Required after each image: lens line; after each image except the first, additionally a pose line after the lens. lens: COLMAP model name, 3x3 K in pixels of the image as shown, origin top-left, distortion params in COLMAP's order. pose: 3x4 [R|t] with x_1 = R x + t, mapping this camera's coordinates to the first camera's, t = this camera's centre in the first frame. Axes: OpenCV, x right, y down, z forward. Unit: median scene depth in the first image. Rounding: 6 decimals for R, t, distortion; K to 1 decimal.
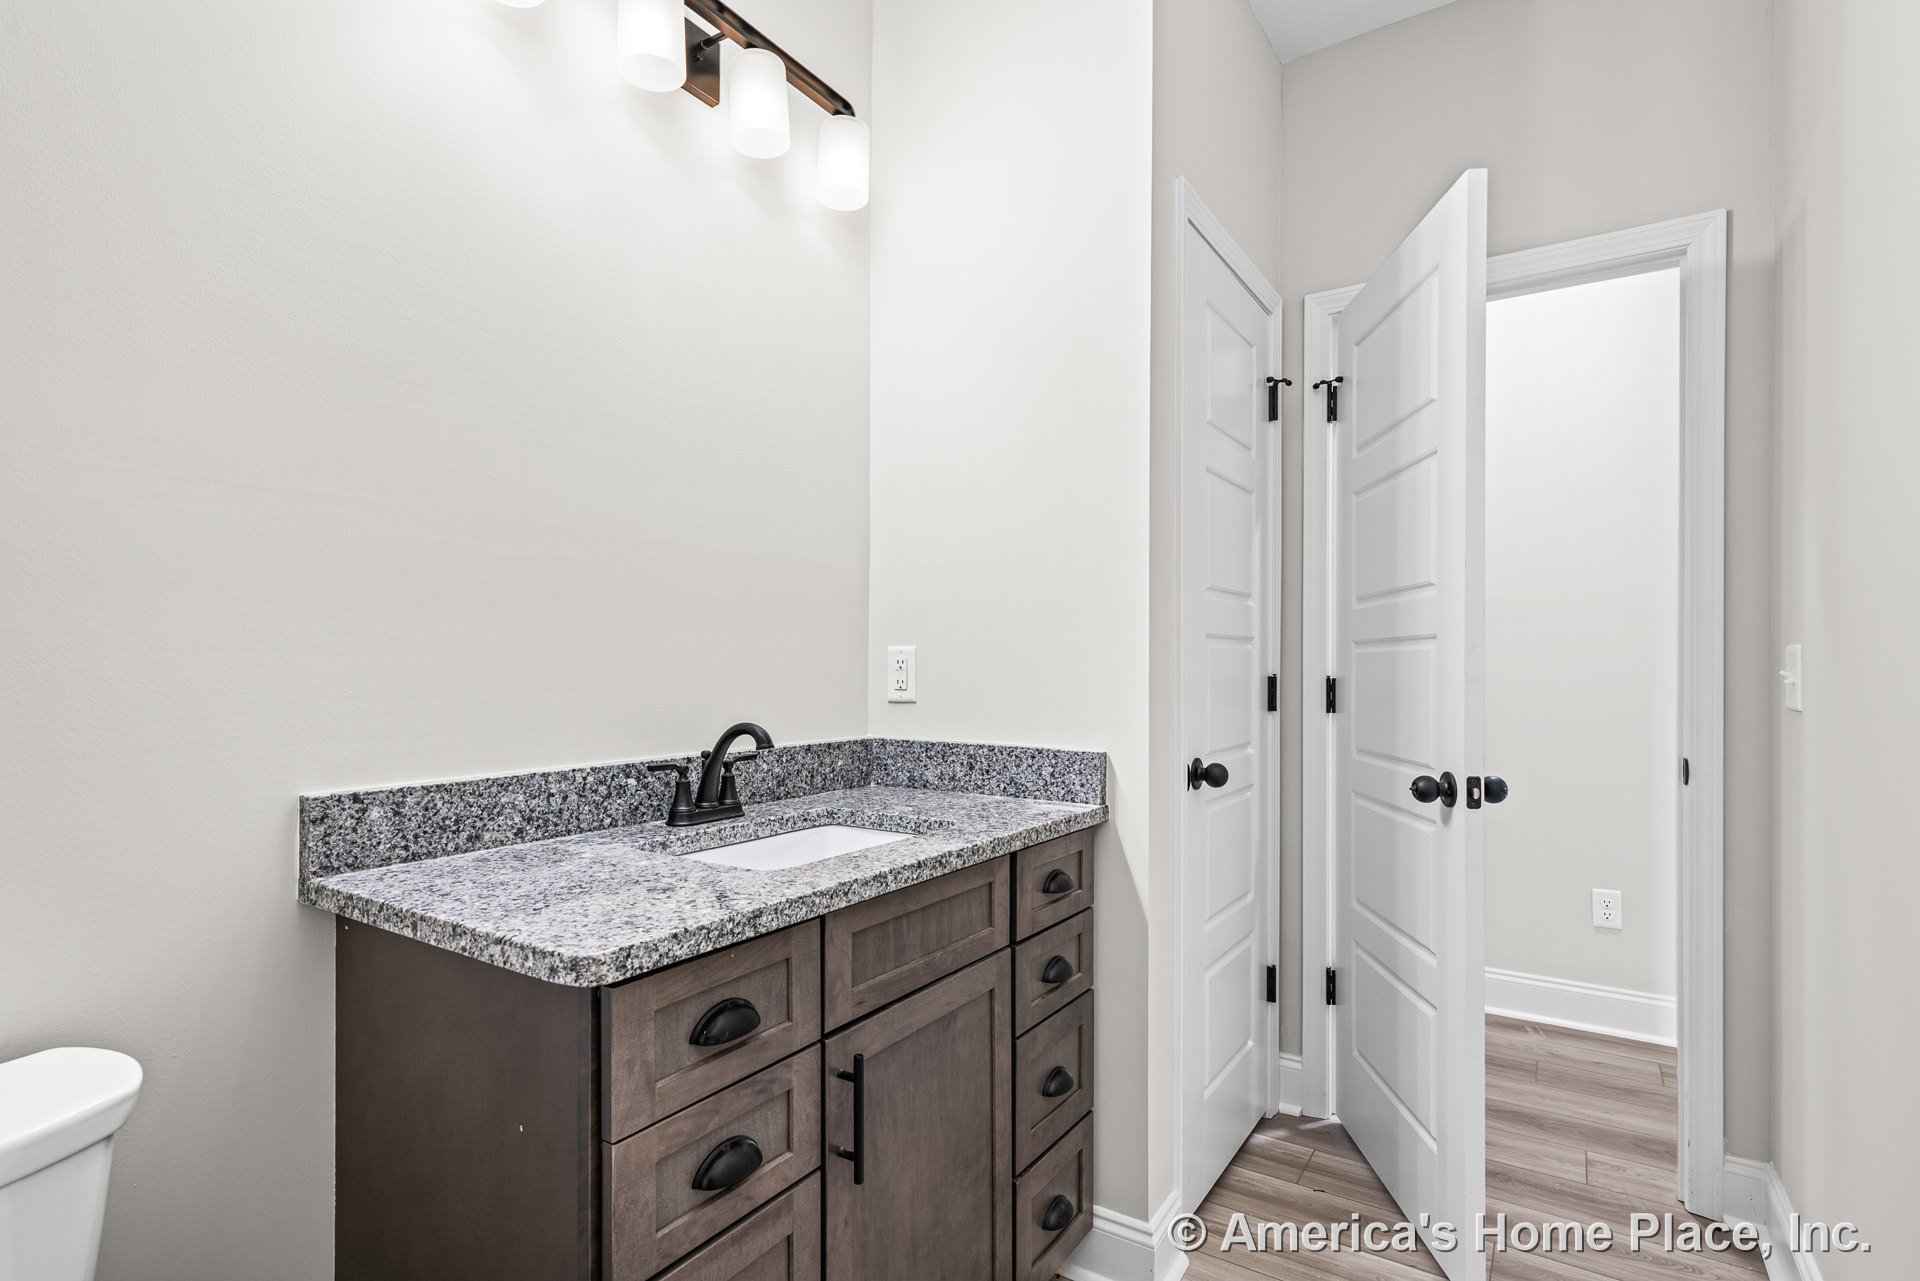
lens RADIAL K [[931.3, 0, 960.0], [0, 931.3, 640.5], [0, 0, 1]] dist [-0.002306, -0.000324]
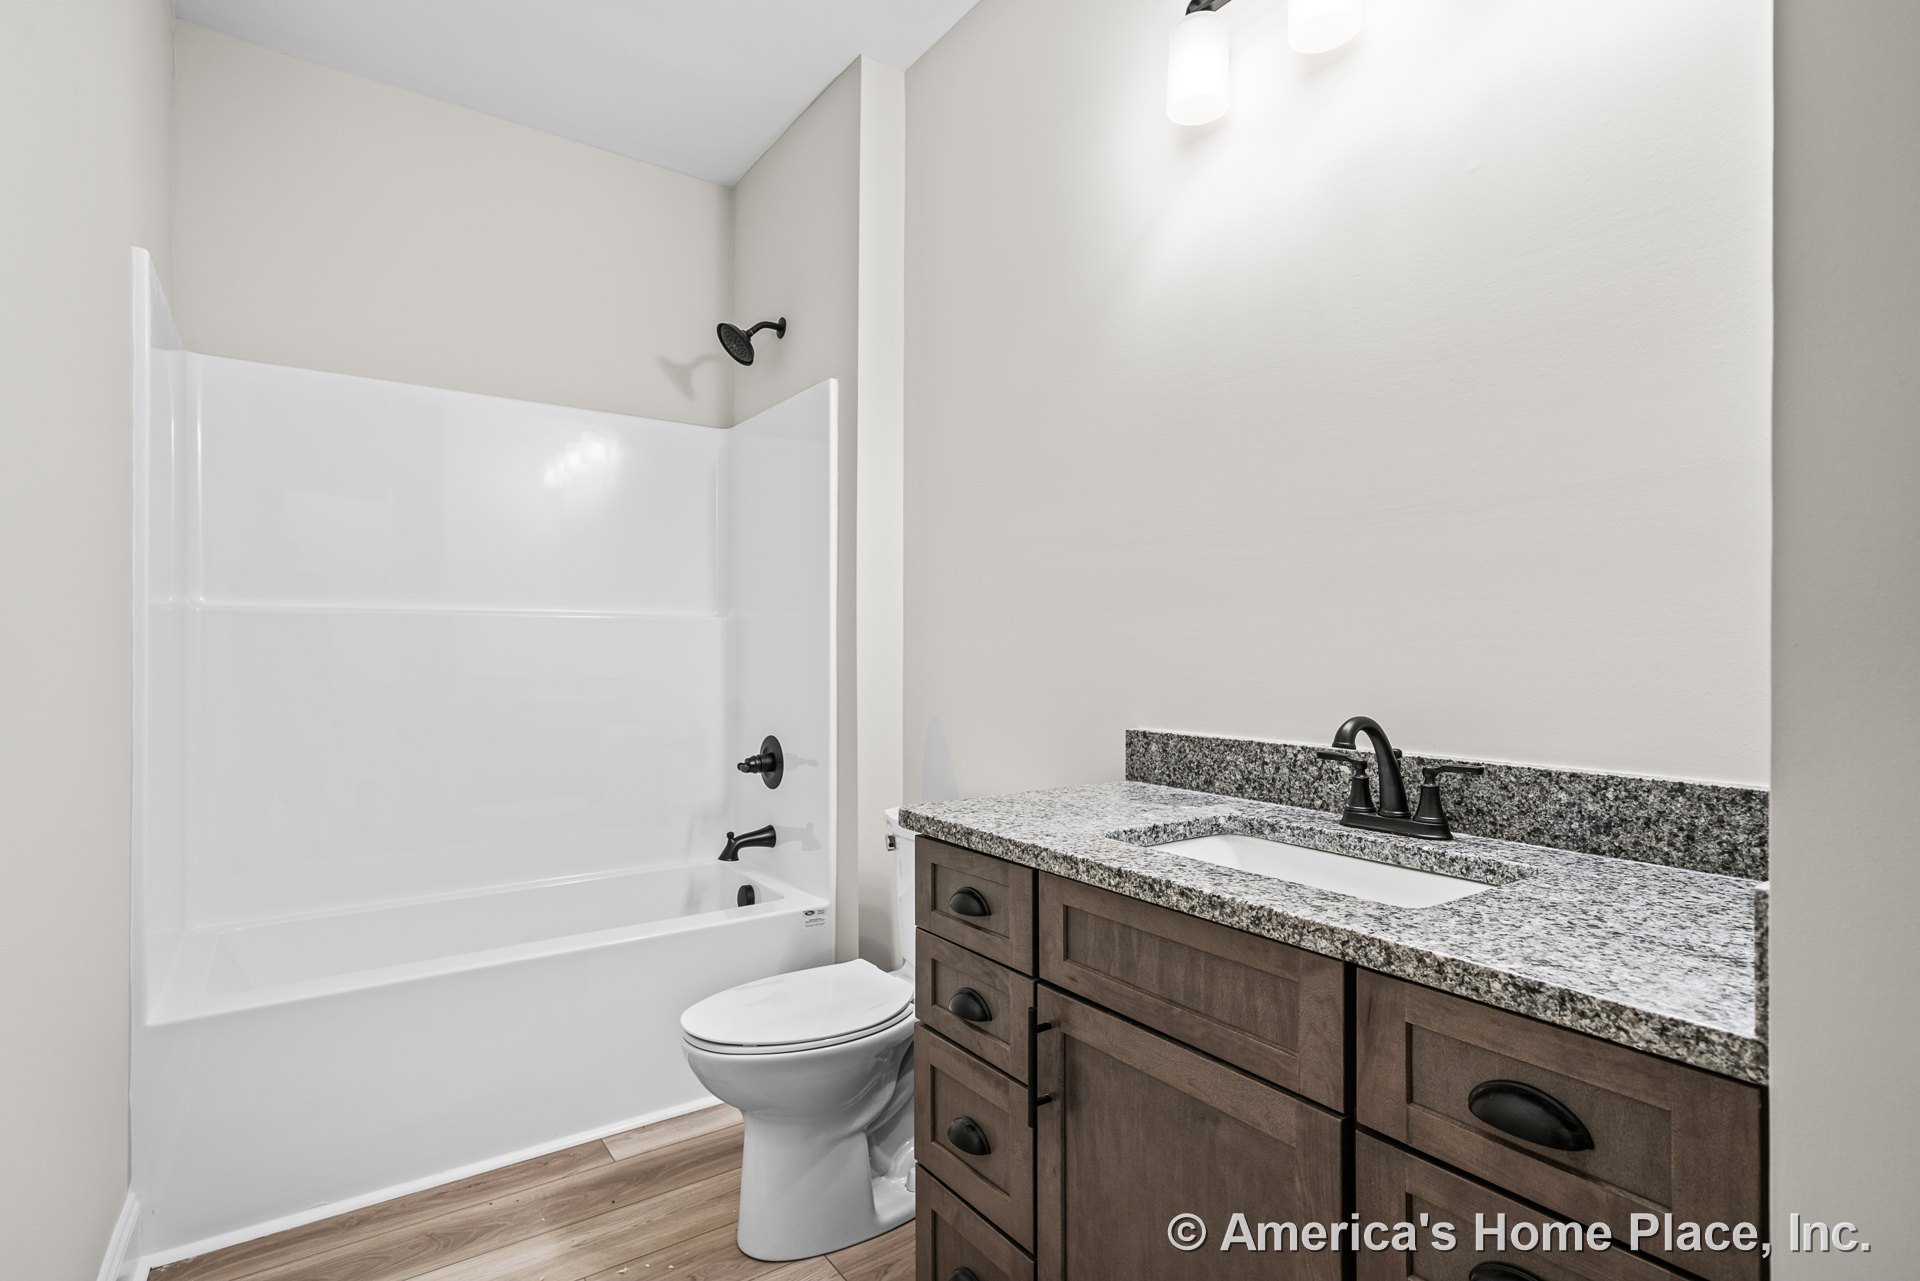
lens RADIAL K [[931.3, 0, 960.0], [0, 931.3, 640.5], [0, 0, 1]] dist [-0.002306, -0.000324]
pose [[-0.357300, -0.012158, -0.933910, 0.779120], [0.020277, 0.999579, -0.020771, 0.034212], [0.933769, -0.026358, -0.356903, 1.101420]]
